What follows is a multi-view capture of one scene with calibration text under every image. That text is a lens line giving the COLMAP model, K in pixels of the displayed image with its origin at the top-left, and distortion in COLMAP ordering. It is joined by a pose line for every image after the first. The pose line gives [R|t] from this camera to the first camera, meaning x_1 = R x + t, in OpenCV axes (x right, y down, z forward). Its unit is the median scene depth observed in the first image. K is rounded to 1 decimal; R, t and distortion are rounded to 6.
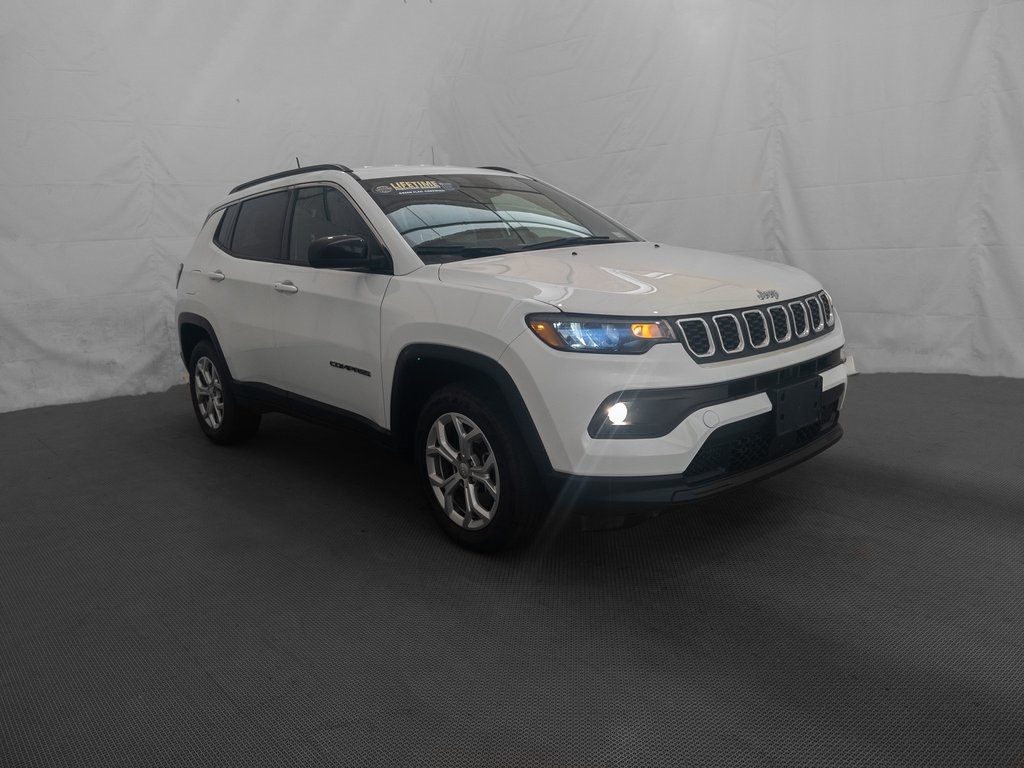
lens RADIAL K [[783.4, 0, 512.0], [0, 783.4, 384.0], [0, 0, 1]] dist [0.017921, 0.001931]
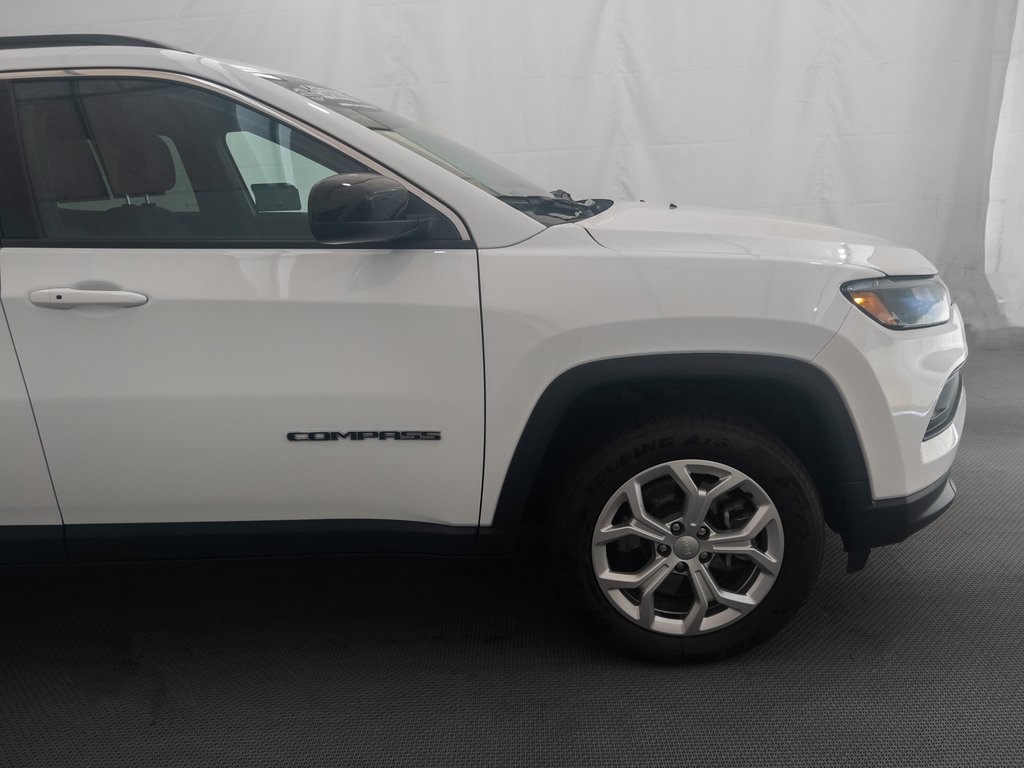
lens RADIAL K [[783.4, 0, 512.0], [0, 783.4, 384.0], [0, 0, 1]] dist [0.017921, 0.001931]
pose [[0.657532, -0.165230, 0.735086, -0.536376], [0.158693, 0.984141, 0.079261, -0.082120], [-0.736525, 0.064536, 0.673325, 0.601033]]
